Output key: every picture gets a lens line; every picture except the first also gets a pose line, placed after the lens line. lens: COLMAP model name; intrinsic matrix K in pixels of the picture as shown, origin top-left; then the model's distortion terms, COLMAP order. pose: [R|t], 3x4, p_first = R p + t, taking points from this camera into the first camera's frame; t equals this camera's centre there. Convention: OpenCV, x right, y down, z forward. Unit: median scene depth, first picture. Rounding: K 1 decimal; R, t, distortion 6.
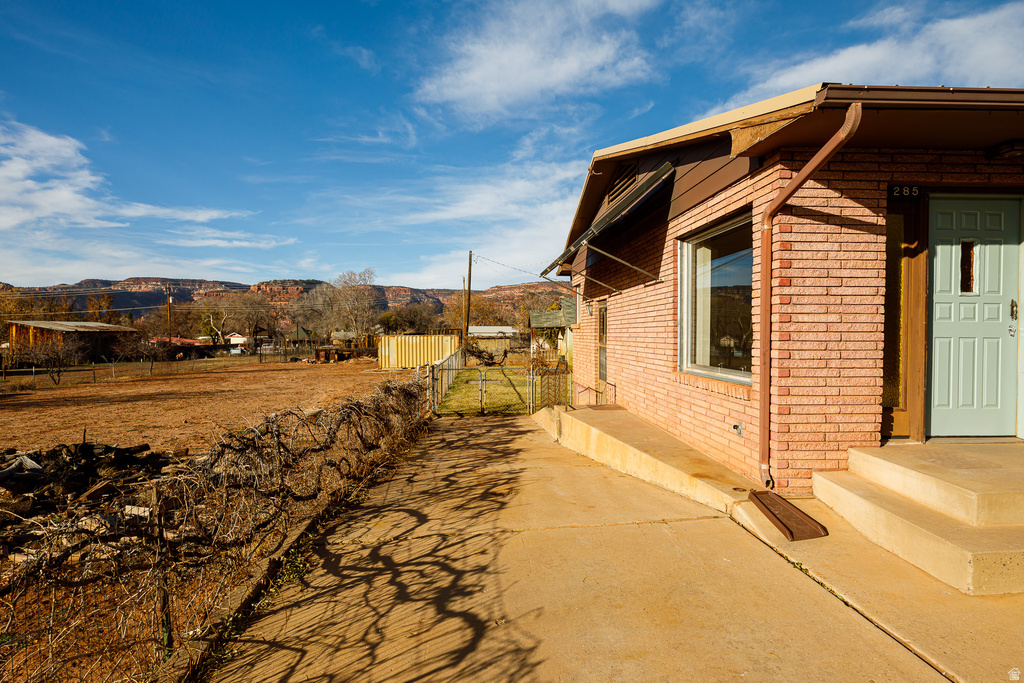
lens RADIAL K [[551.6, 0, 512.0], [0, 551.6, 341.5], [0, 0, 1]] dist [-0.003895, -0.000349]
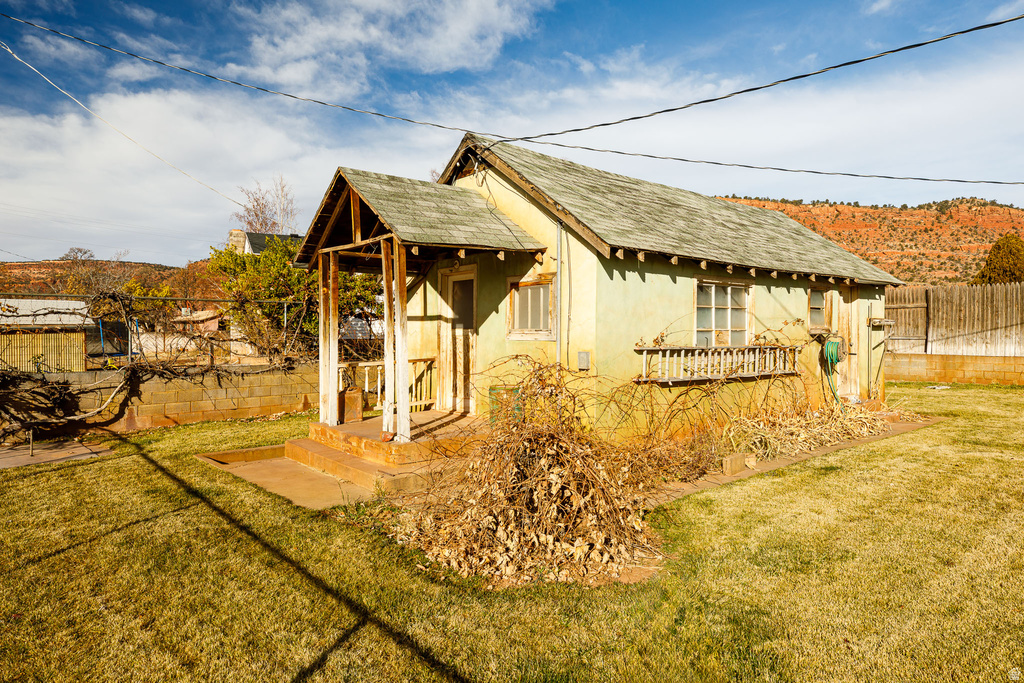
lens RADIAL K [[653.3, 0, 513.1], [0, 653.3, 362.9], [0, 0, 1]] dist [0.055558, -0.032790]
pose [[0.802824, -0.029368, 0.595493, -0.051723], [0.012726, 0.999403, 0.032130, 0.006177], [-0.596080, -0.018216, 0.802718, 0.663507]]
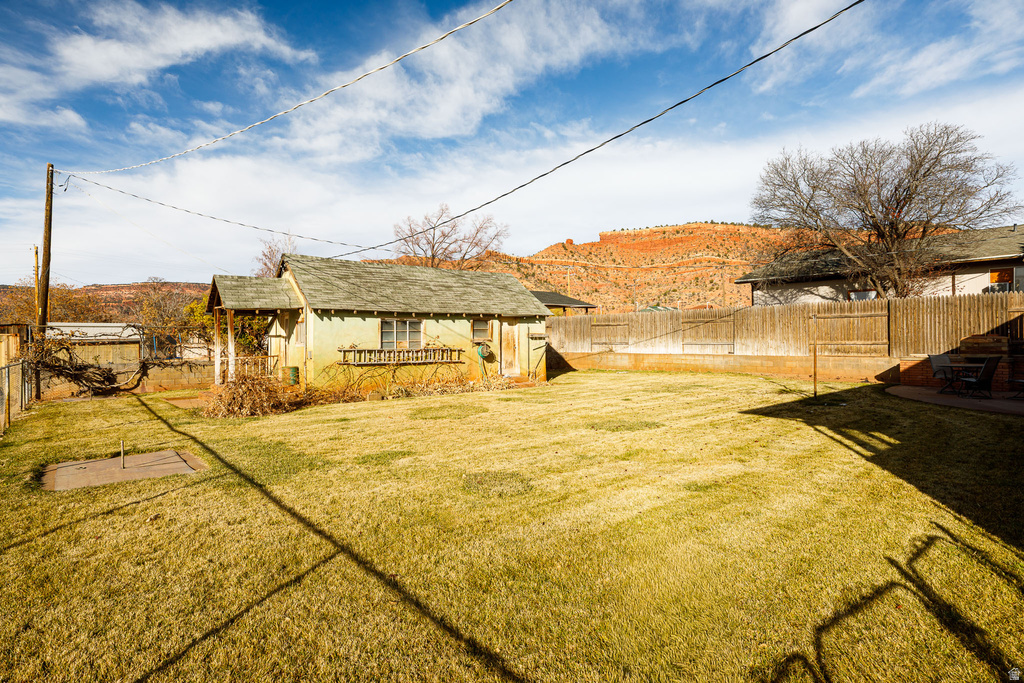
lens RADIAL K [[551.6, 0, 512.0], [0, 551.6, 341.5], [0, 0, 1]] dist [-0.003895, -0.000349]
pose [[0.813124, -0.010885, 0.581989, -0.030633], [0.020222, 0.999750, -0.009555, 0.008995], [-0.581739, 0.019539, 0.813141, 0.407446]]
